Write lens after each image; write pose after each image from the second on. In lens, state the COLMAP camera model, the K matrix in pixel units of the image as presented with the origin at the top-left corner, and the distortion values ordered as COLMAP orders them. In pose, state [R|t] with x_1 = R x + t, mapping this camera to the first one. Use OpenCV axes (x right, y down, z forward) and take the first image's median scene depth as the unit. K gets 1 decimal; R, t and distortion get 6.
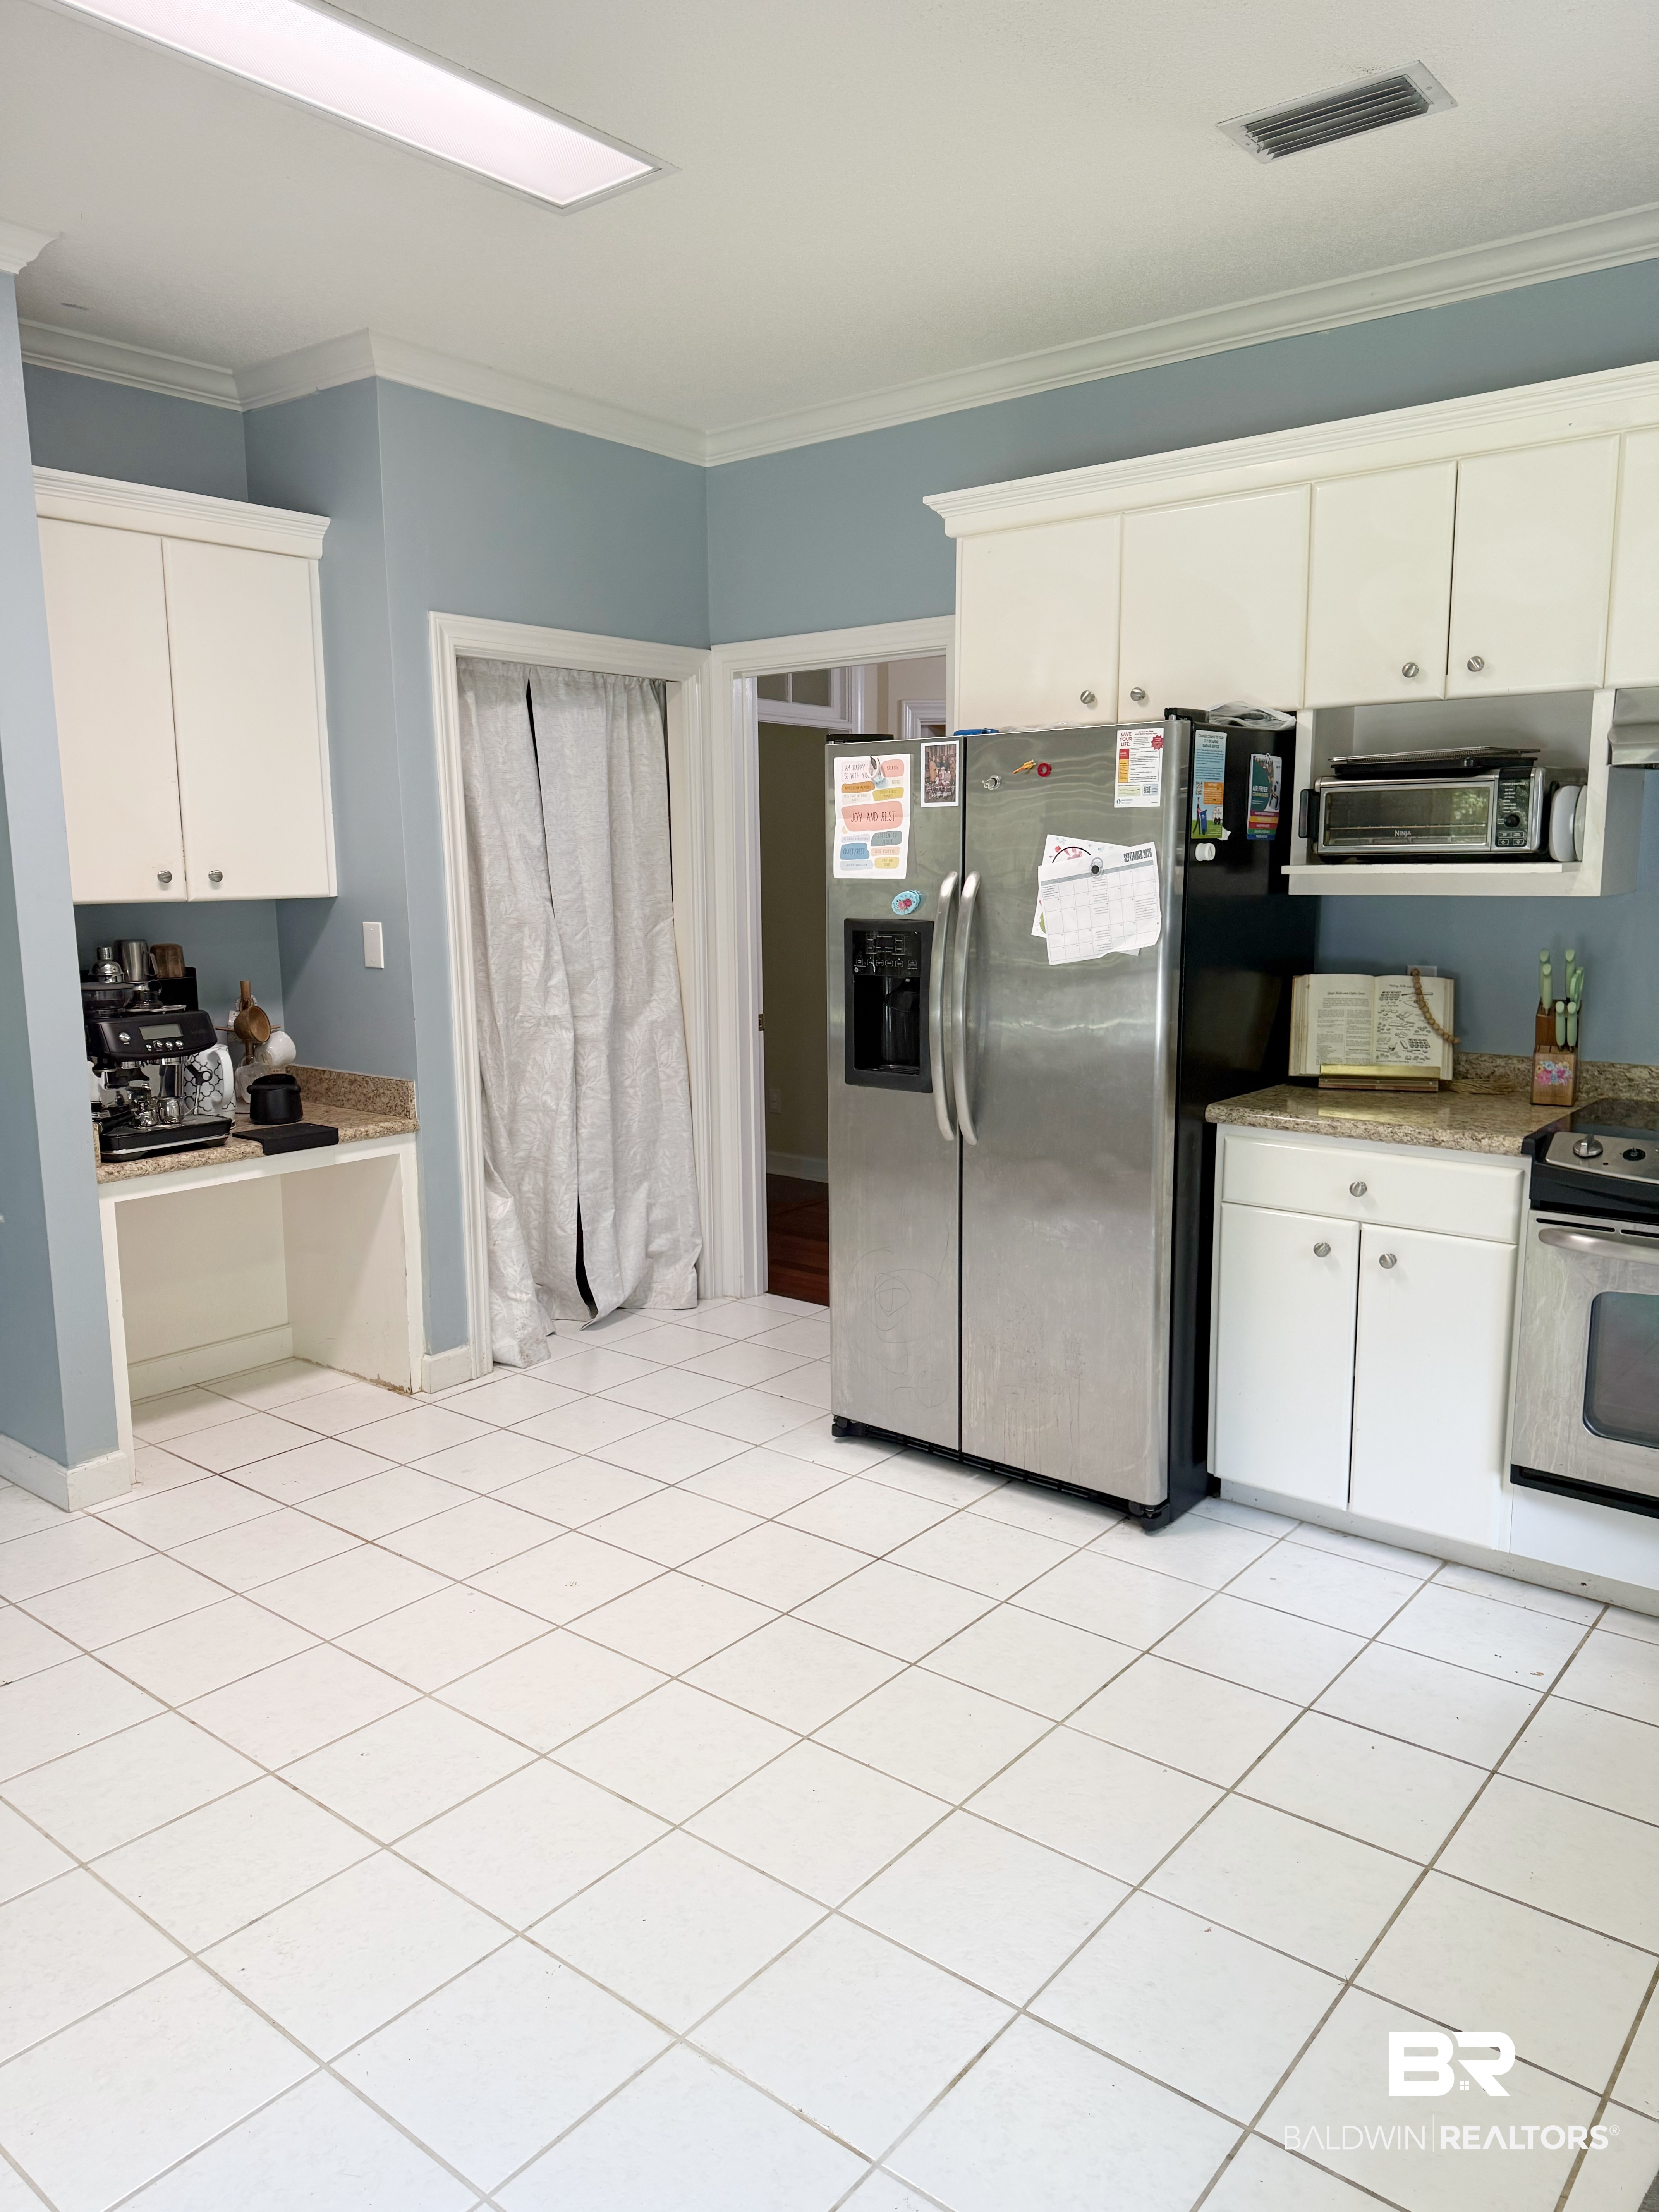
lens RADIAL K [[1566.0, 0, 815.9], [0, 1566.0, 1101.0], [0, 0, 1]] dist [0.187343, -0.318799]
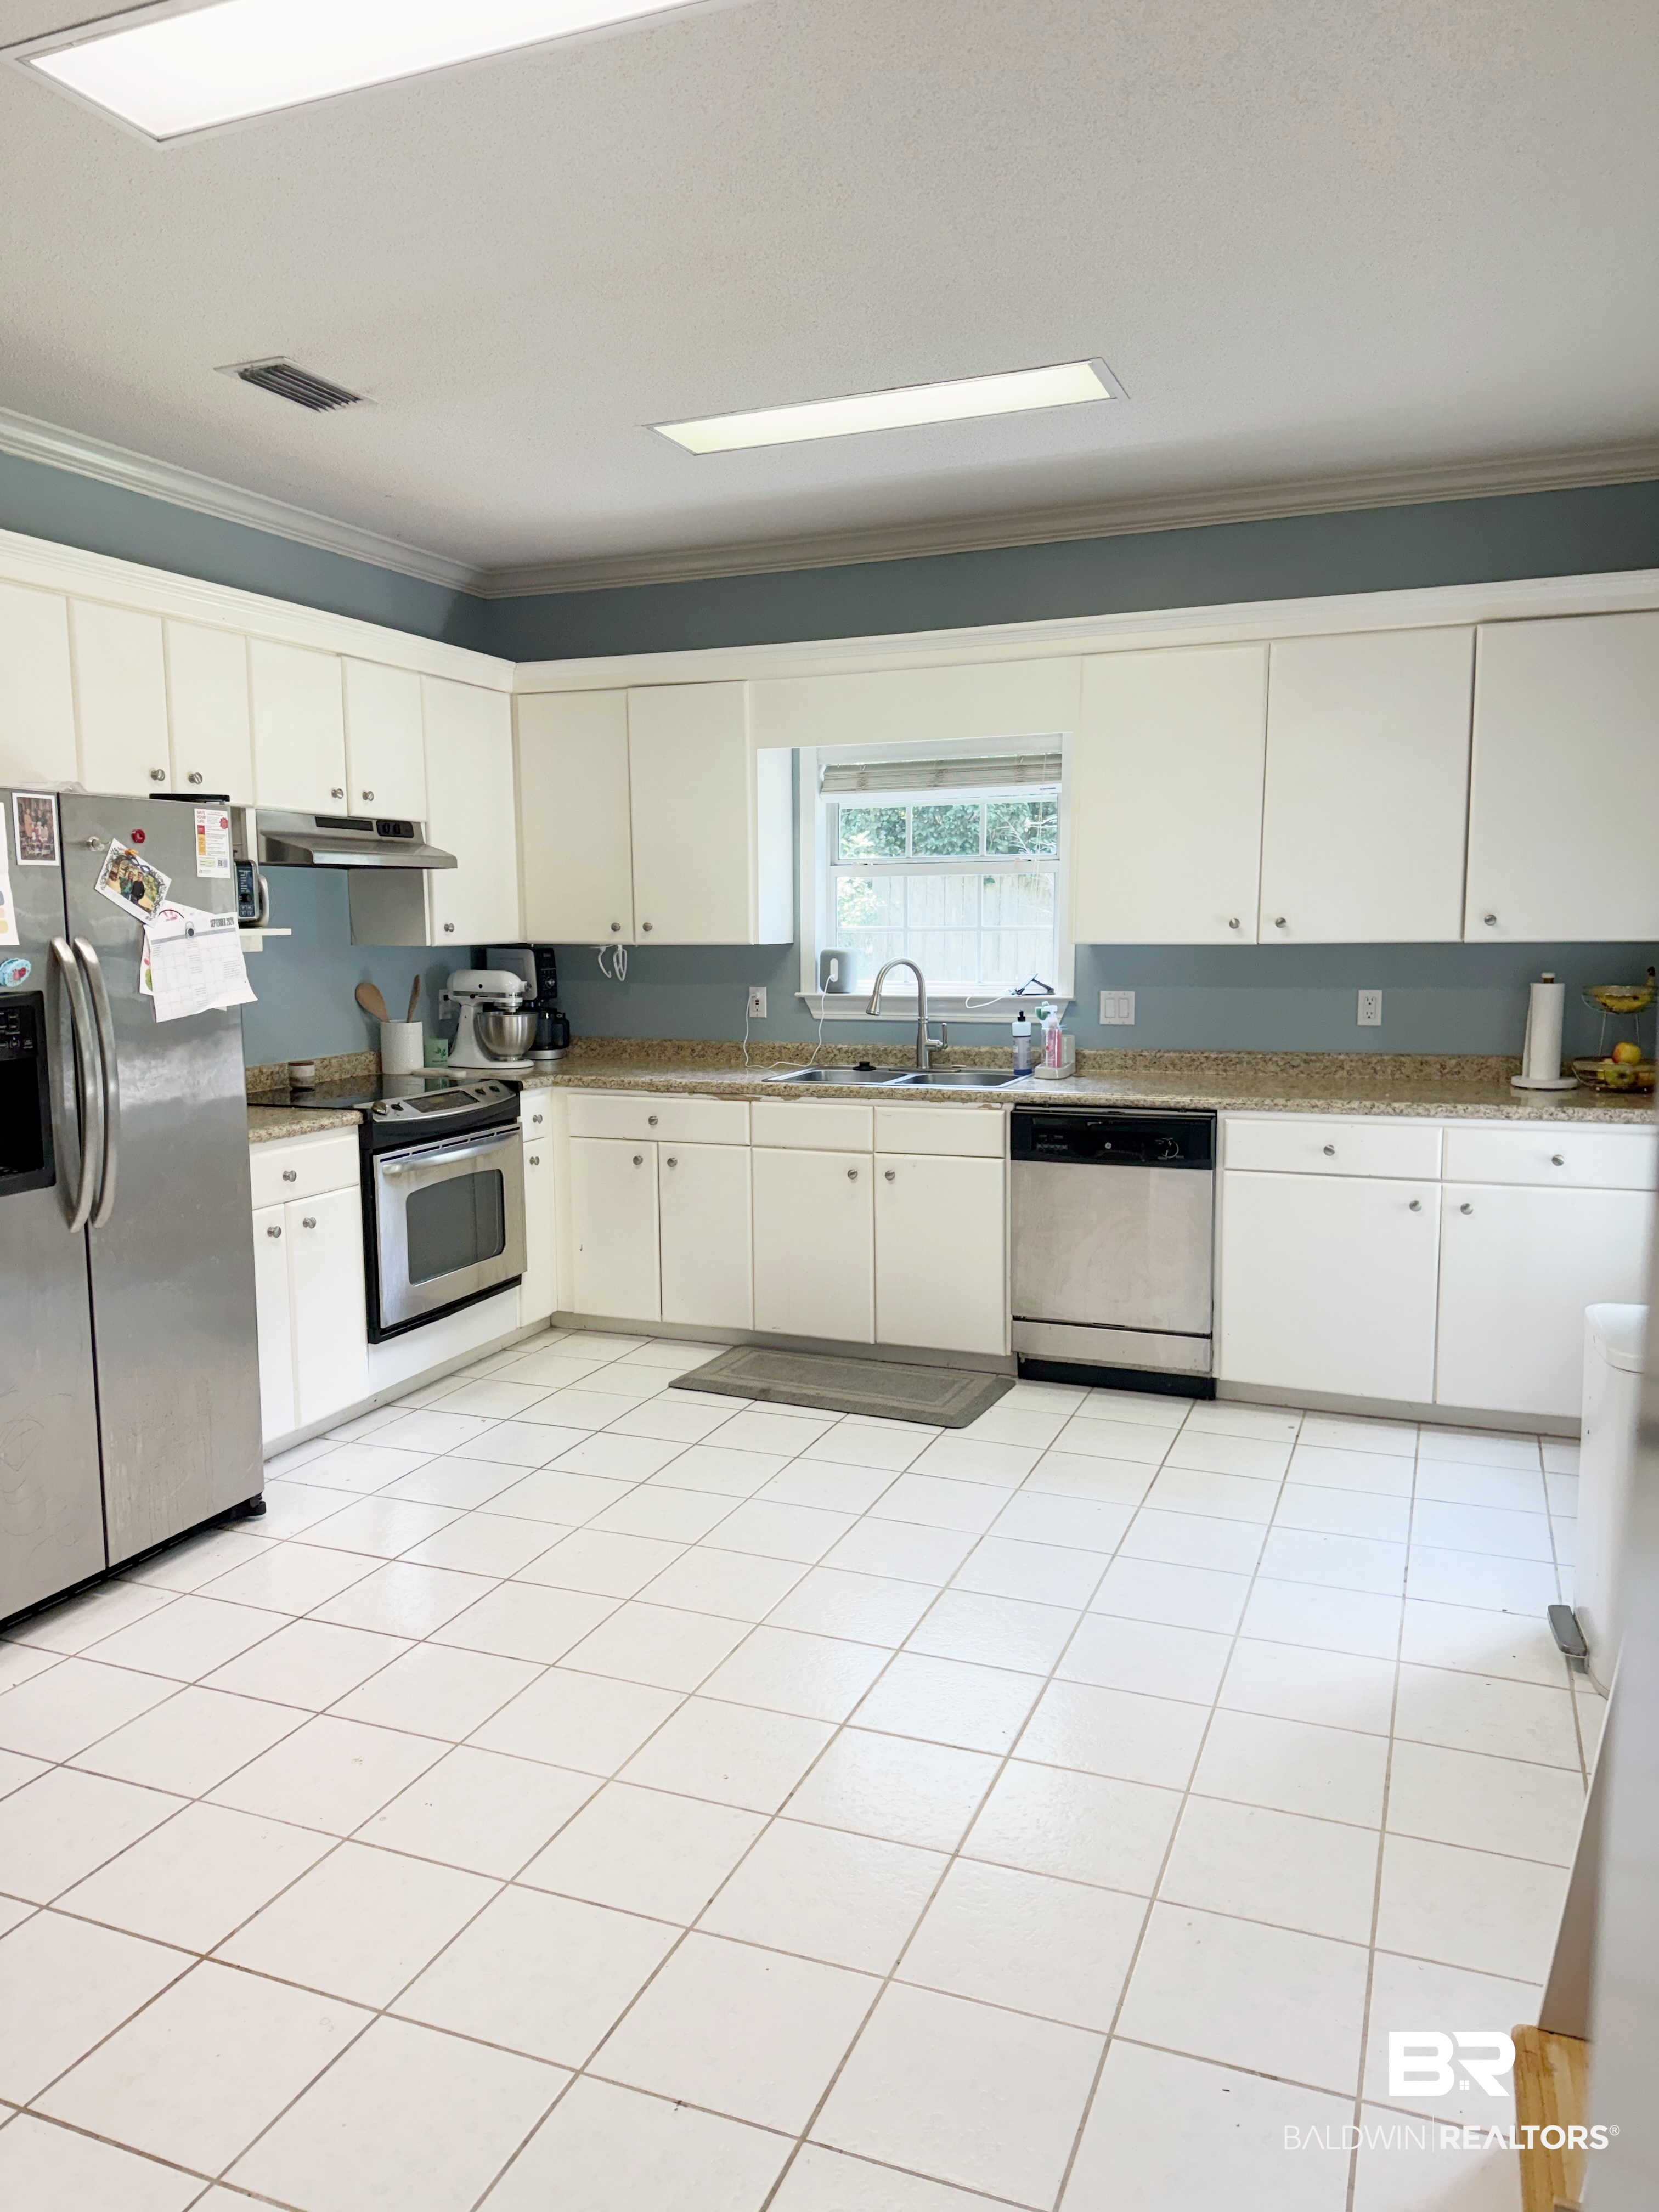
lens RADIAL K [[1566.0, 0, 815.9], [0, 1566.0, 1101.0], [0, 0, 1]] dist [0.187343, -0.318799]
pose [[-0.302250, -0.097876, 0.948190, -0.969525], [0.165958, 0.974120, 0.153454, -0.126875], [-0.938671, 0.203741, -0.278185, 0.896129]]
